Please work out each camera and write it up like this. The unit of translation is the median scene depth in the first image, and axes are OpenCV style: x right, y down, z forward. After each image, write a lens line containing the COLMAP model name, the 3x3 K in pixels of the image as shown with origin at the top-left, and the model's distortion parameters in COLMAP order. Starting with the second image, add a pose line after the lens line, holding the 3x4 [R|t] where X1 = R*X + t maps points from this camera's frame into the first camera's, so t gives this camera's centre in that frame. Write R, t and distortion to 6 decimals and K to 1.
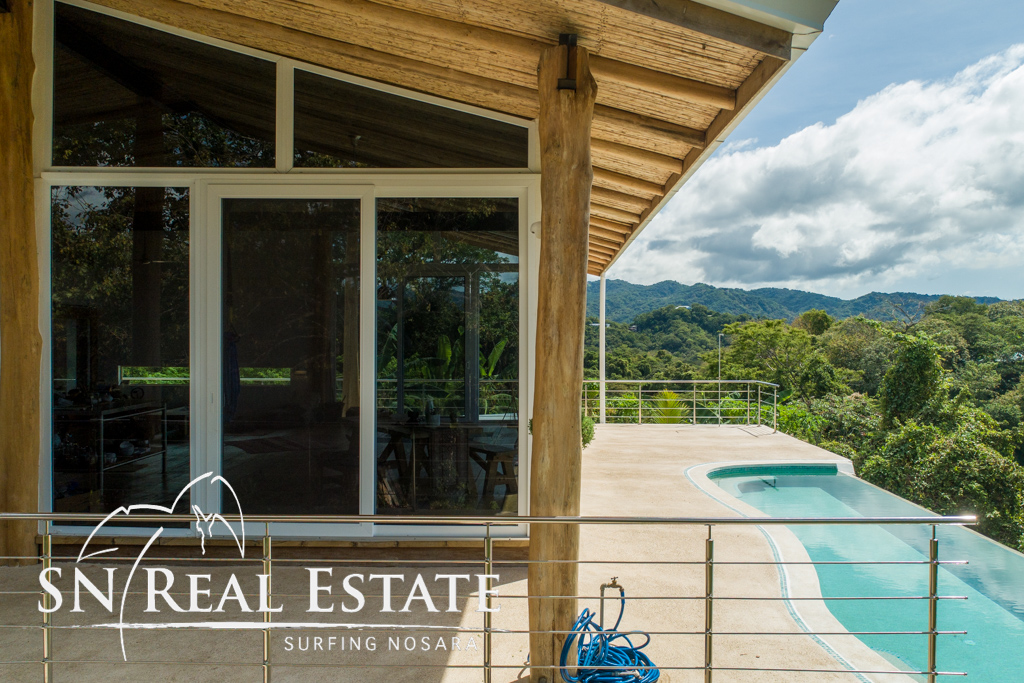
lens RADIAL K [[844.1, 0, 512.0], [0, 844.1, 341.5], [0, 0, 1]] dist [0.002559, 0.003258]
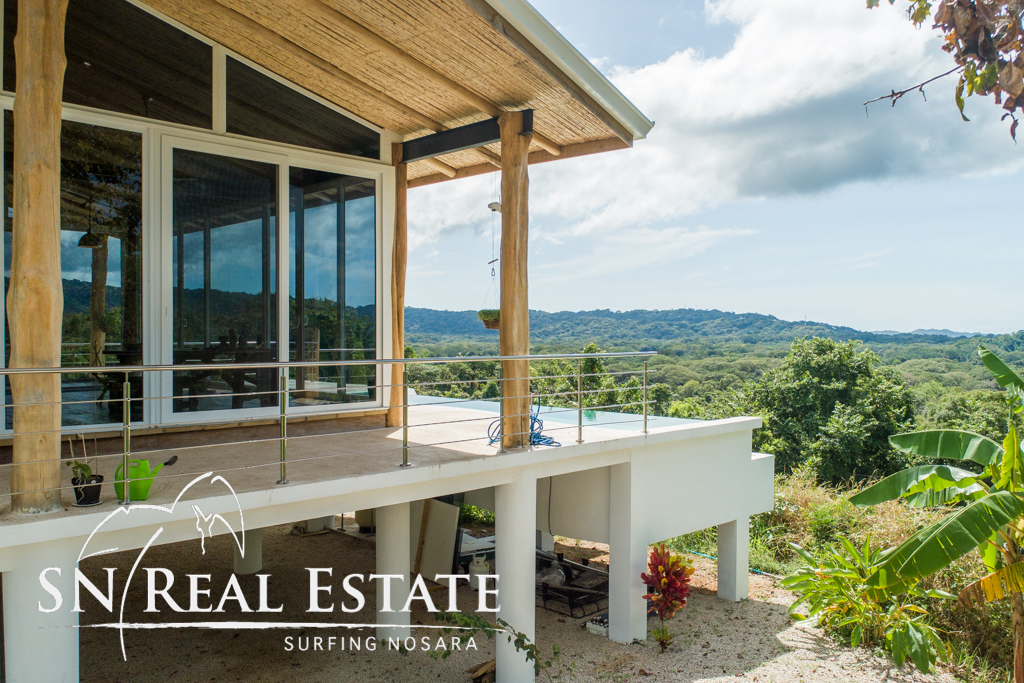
lens RADIAL K [[844.1, 0, 512.0], [0, 844.1, 341.5], [0, 0, 1]] dist [0.002559, 0.003258]
pose [[0.699388, -0.007420, 0.714704, -0.875793], [-0.002938, 0.999908, 0.013255, 0.092396], [-0.714736, -0.011370, 0.699302, -0.206506]]
